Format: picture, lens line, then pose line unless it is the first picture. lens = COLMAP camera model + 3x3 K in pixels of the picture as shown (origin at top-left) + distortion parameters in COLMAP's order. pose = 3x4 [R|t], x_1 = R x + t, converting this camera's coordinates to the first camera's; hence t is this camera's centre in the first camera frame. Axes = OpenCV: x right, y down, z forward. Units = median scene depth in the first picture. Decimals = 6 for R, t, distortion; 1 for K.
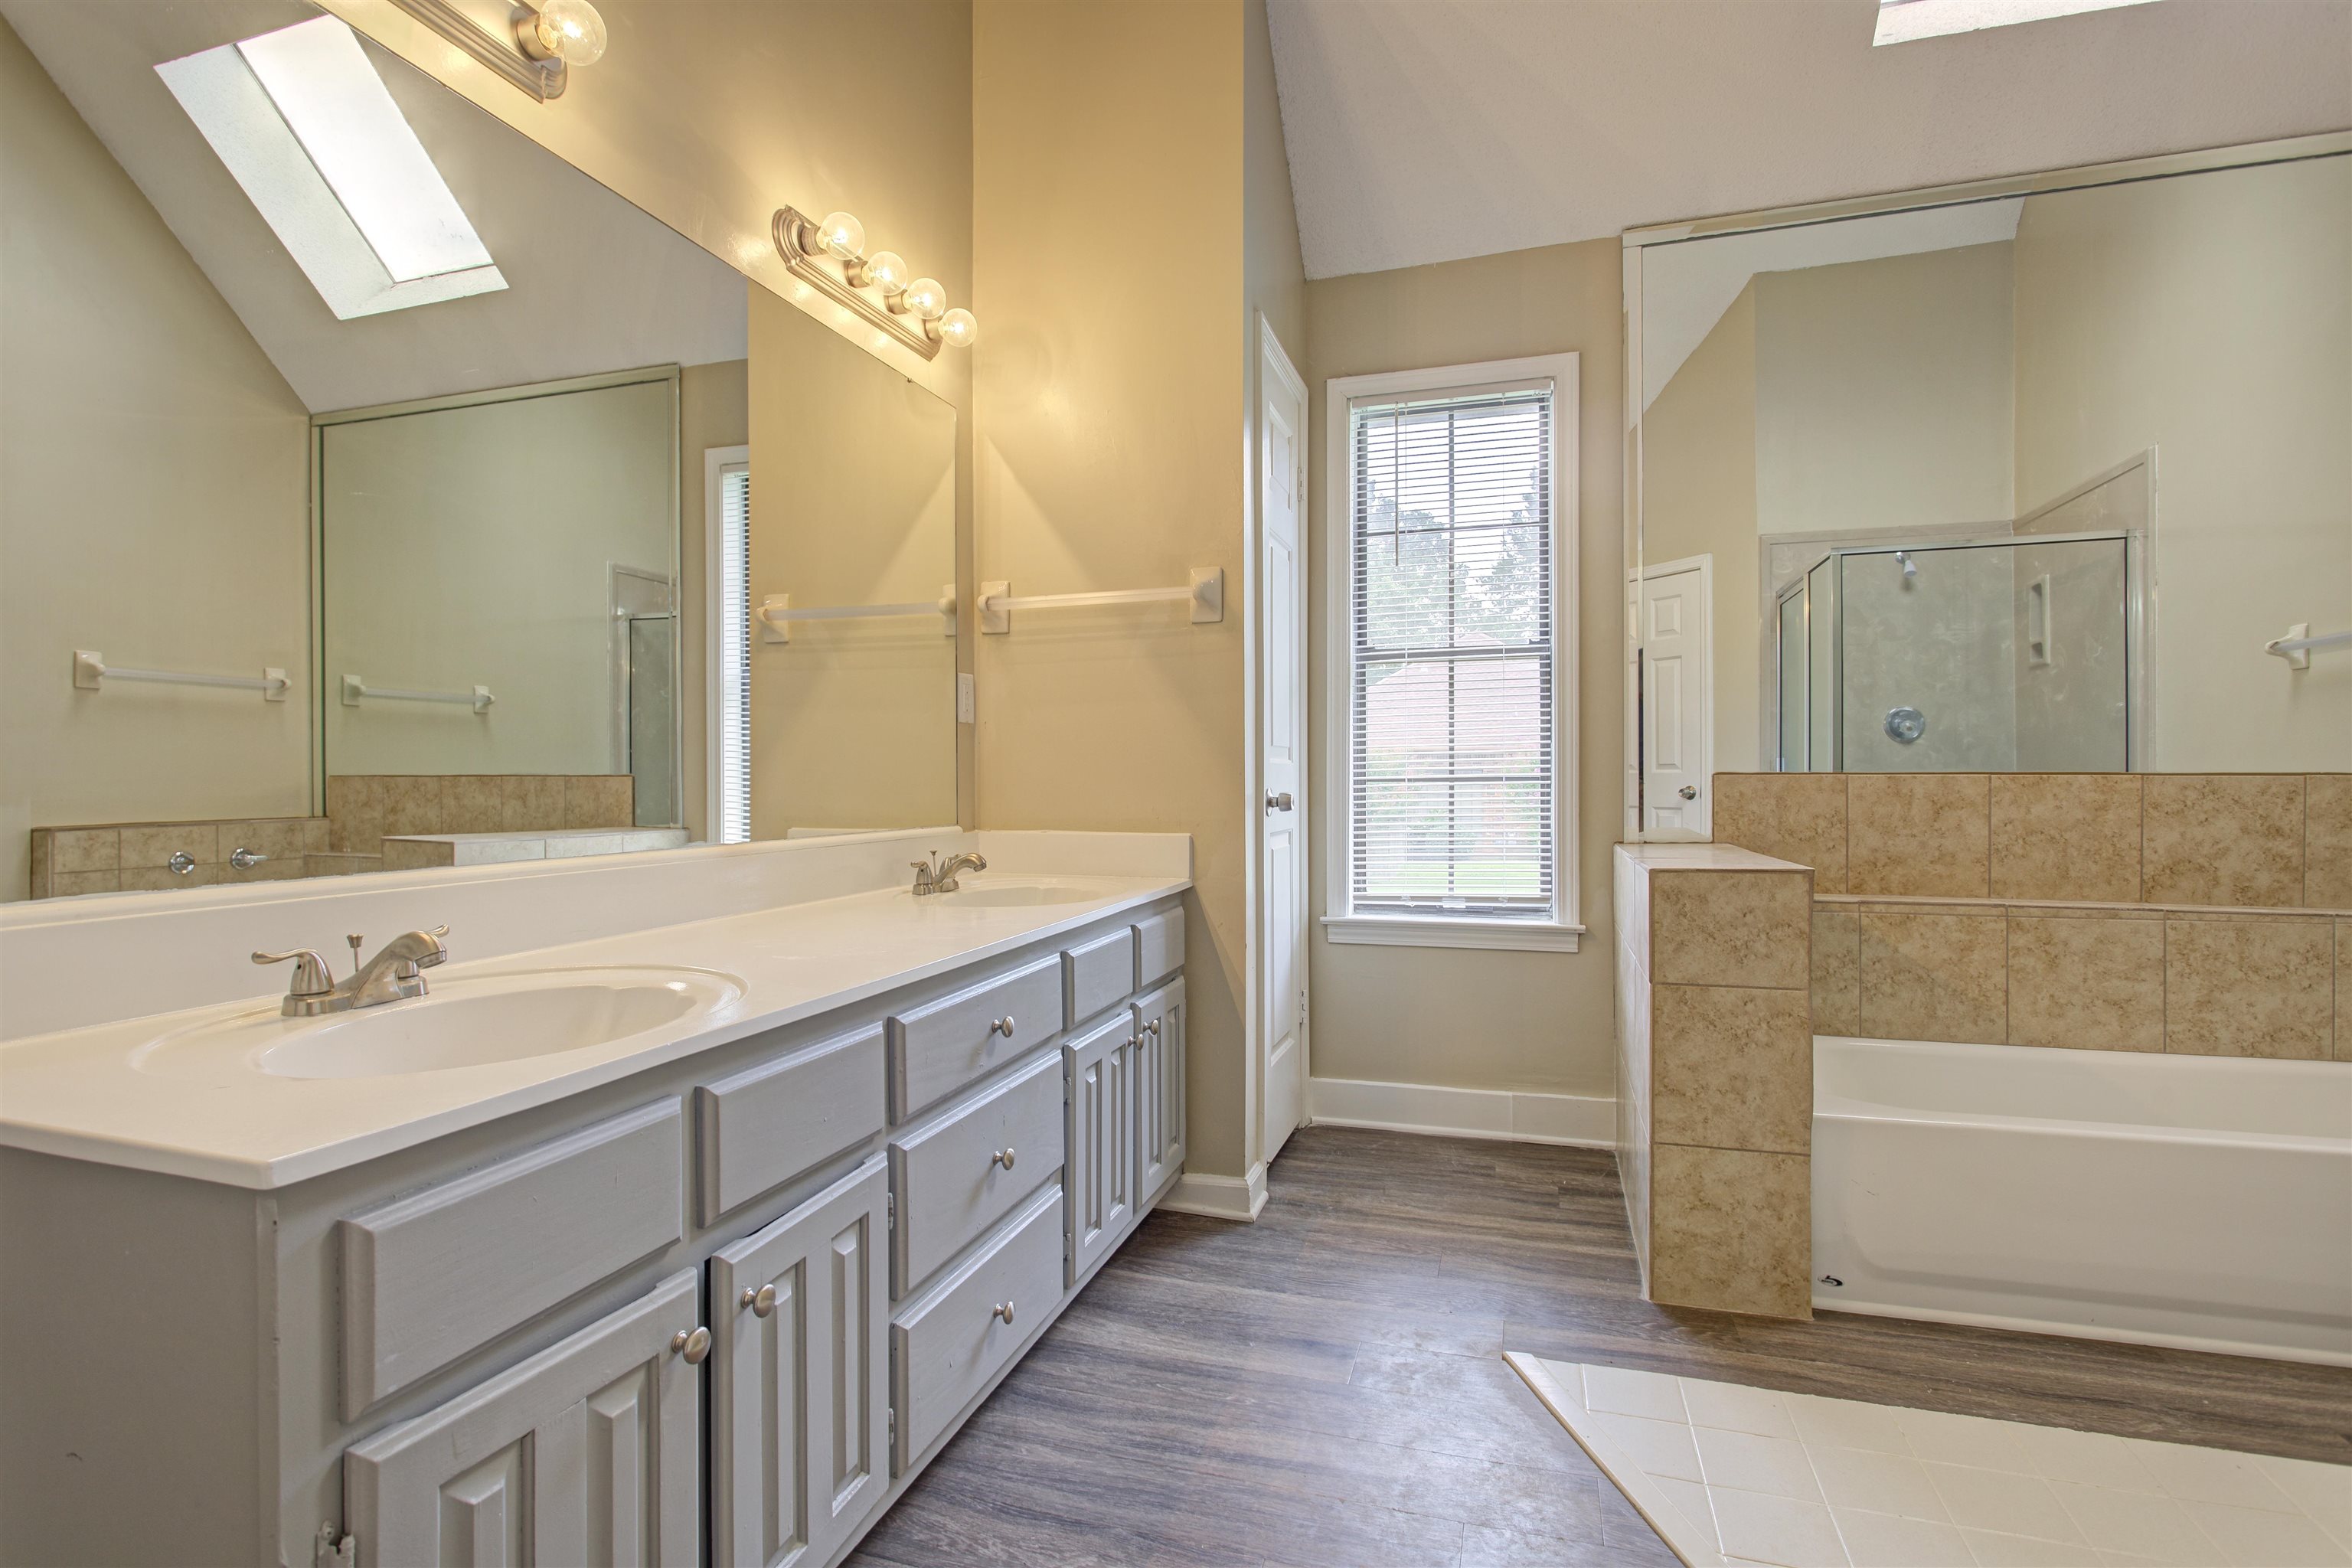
lens RADIAL K [[1140.8, 0, 1162.1], [0, 1140.8, 789.2], [0, 0, 1]] dist [-0.012531, 0.003298]
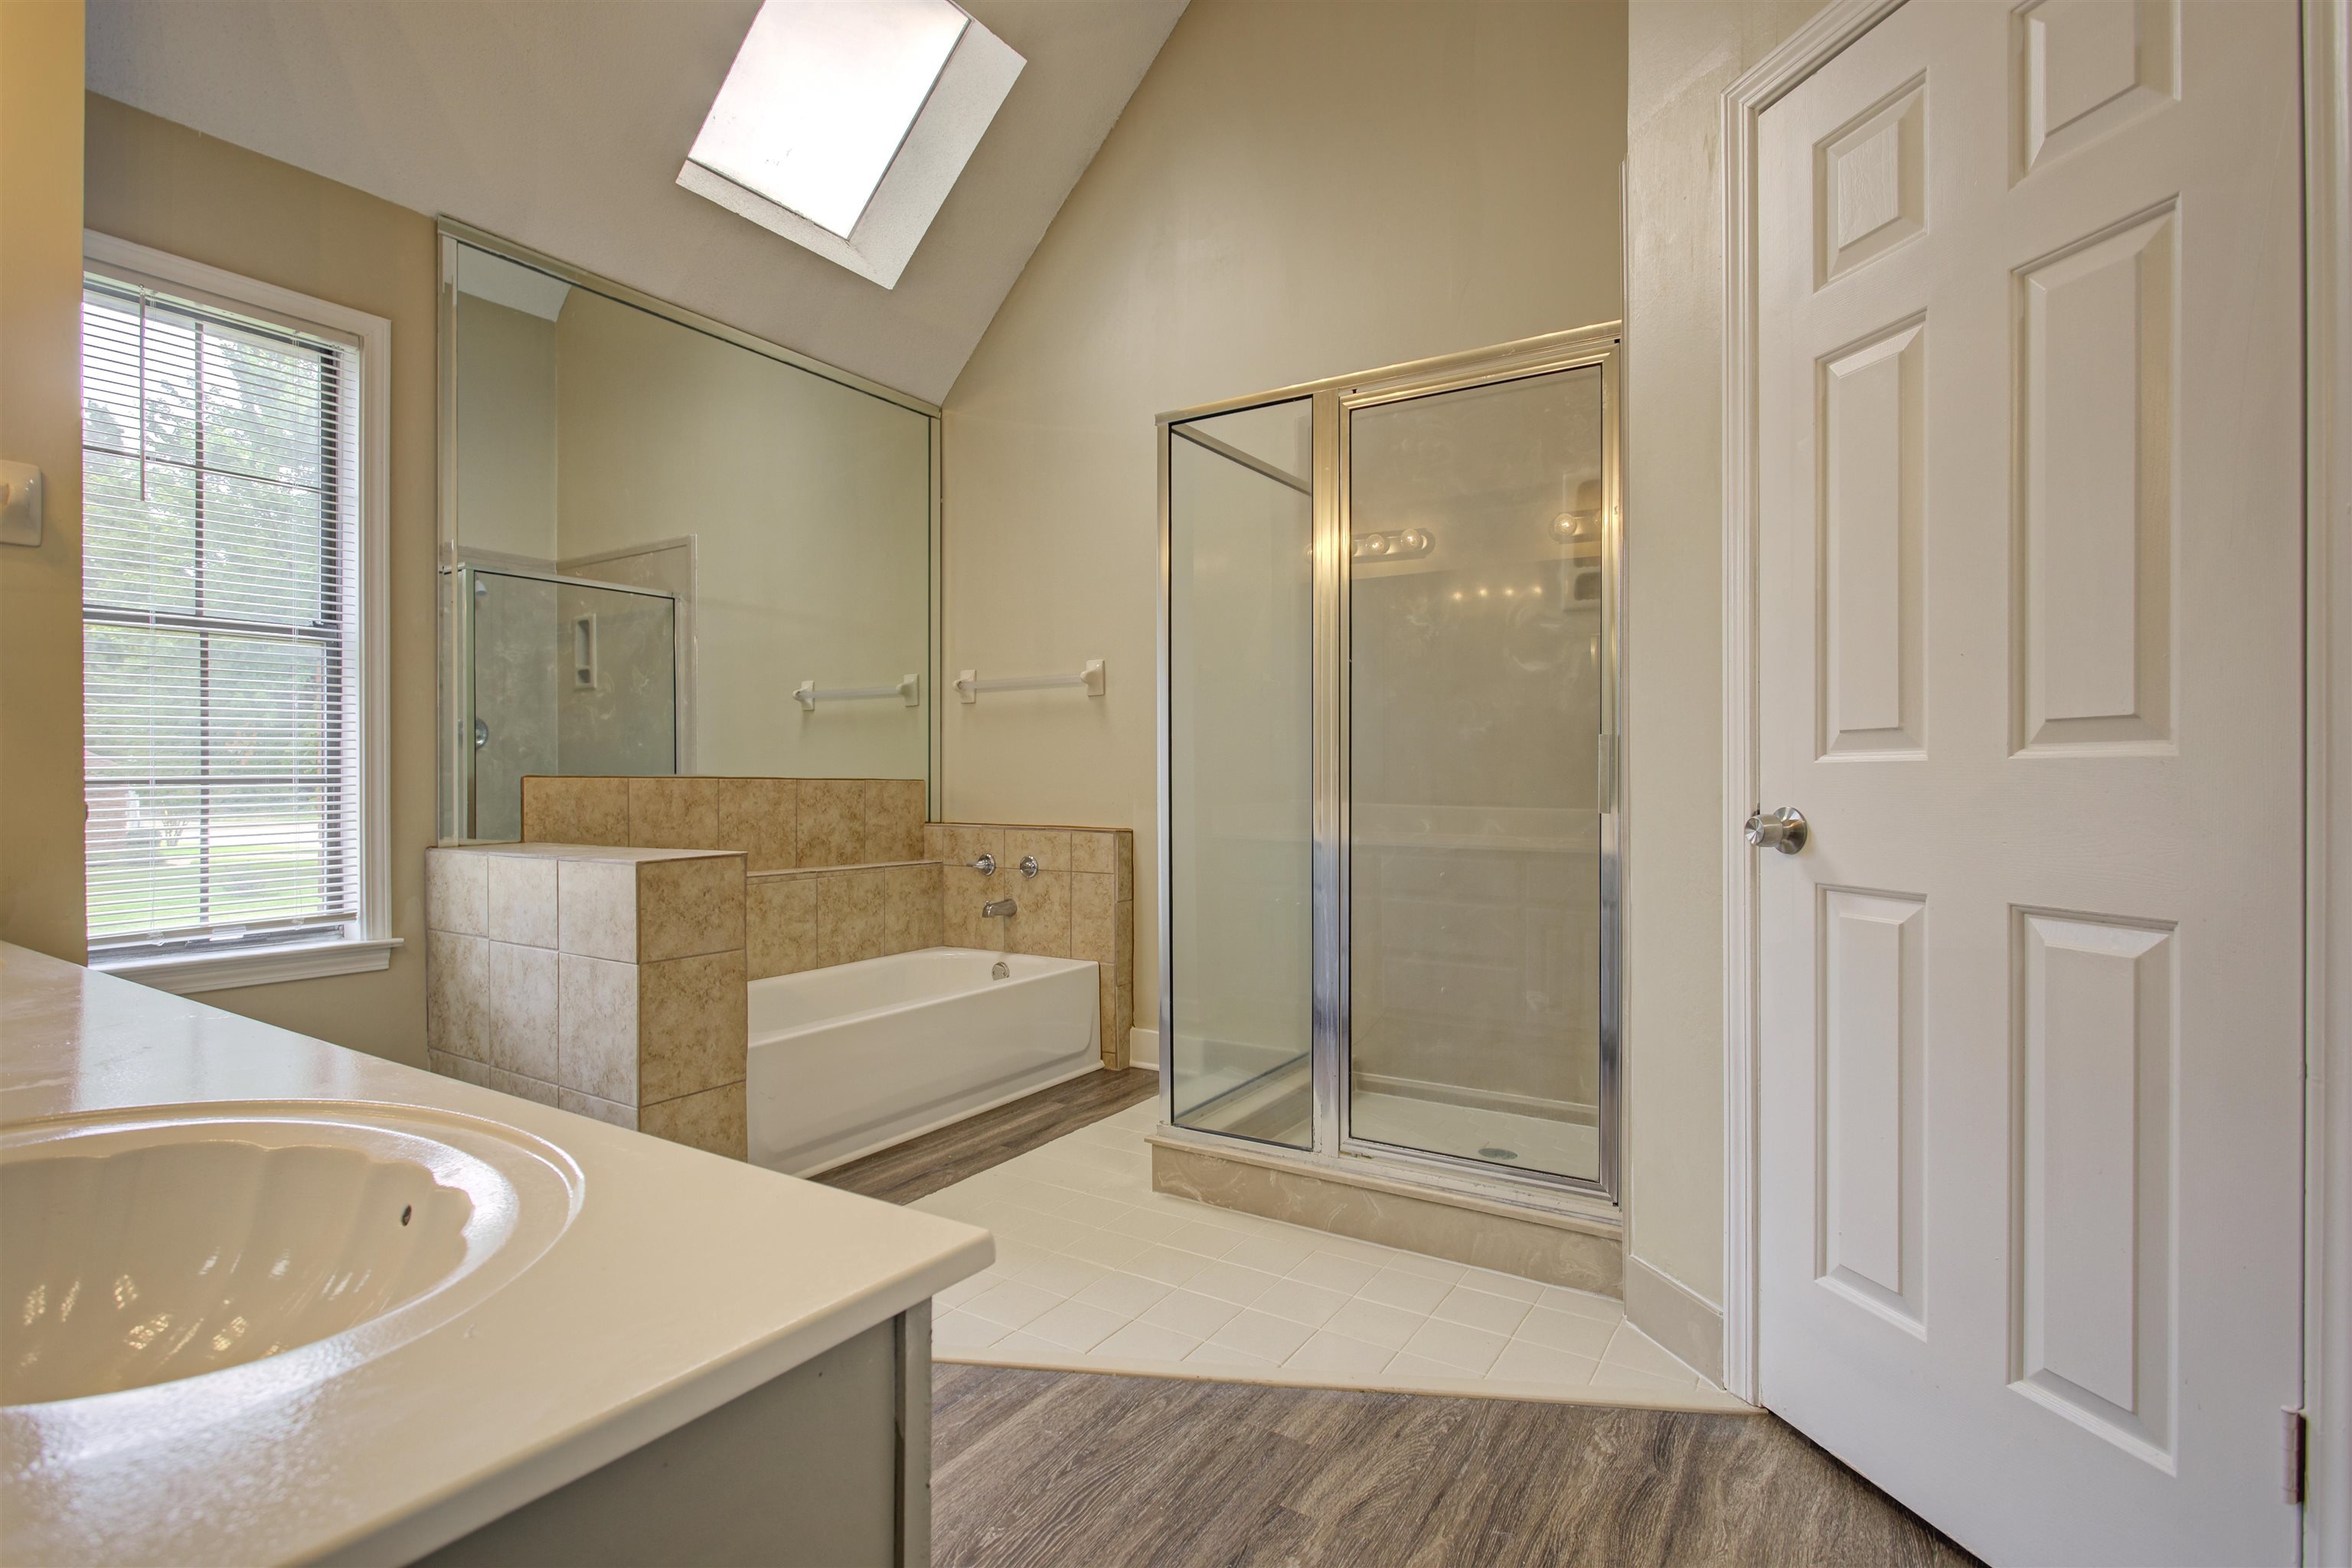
lens RADIAL K [[1140.8, 0, 1170.0], [0, 1140.8, 788.0], [0, 0, 1]] dist [-0.012531, 0.003298]
pose [[0.255361, -0.001952, 0.966844, -0.398190], [0.008425, 0.999964, -0.000206, 0.002305], [-0.966809, 0.008199, 0.255368, 0.165713]]
